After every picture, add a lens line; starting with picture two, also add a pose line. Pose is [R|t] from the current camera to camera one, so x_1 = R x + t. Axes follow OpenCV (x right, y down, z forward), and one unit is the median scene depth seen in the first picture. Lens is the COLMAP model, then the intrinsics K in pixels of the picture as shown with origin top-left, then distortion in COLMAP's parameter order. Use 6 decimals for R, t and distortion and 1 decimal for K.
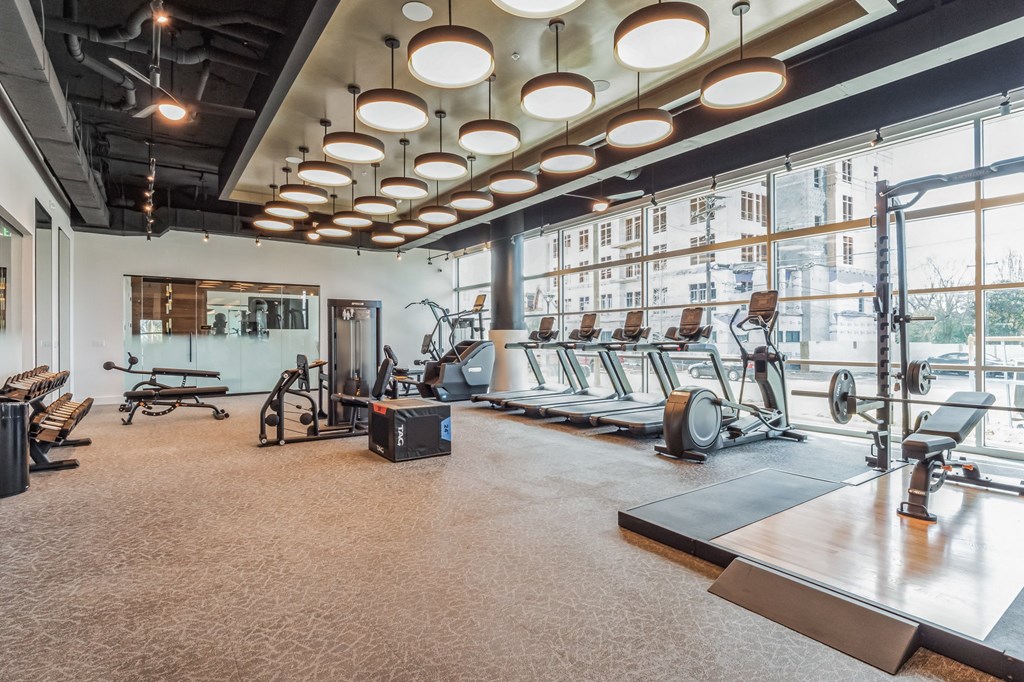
lens RADIAL K [[495.4, 0, 512.0], [0, 495.4, 341.0], [0, 0, 1]] dist [-0.000326, -0.000408]
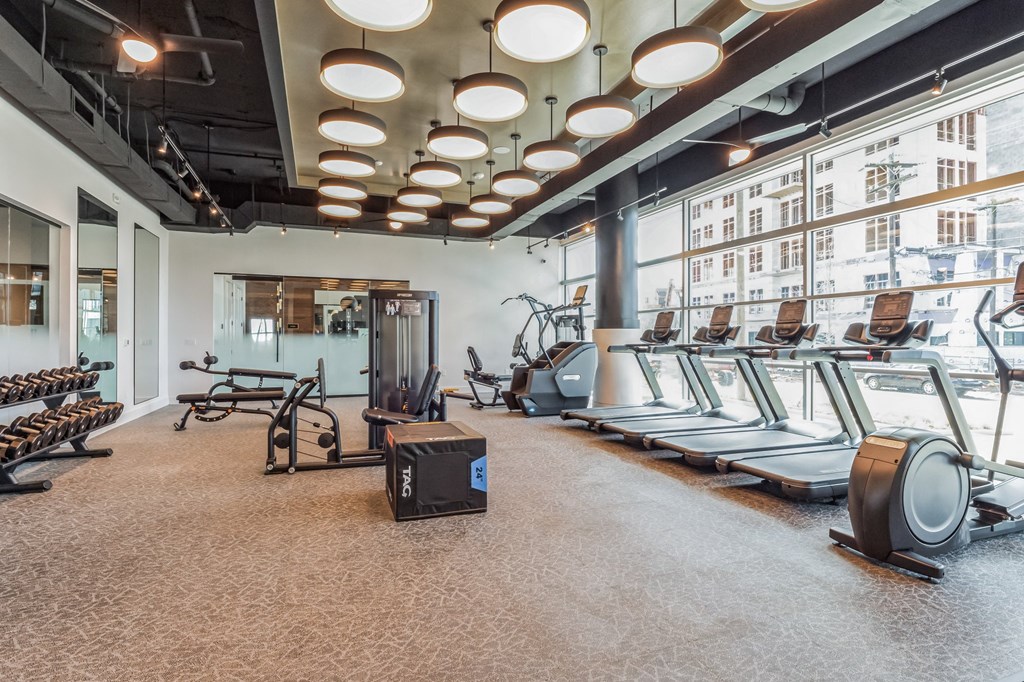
lens RADIAL K [[513.6, 0, 499.4], [0, 513.6, 340.2], [0, 0, 1]] dist [-0.000198, -0.012533]
pose [[0.962444, 0.005599, -0.271424, 0.048245], [-0.006278, 0.999979, -0.001635, -0.001588], [0.271409, 0.003277, 0.962458, 0.197633]]
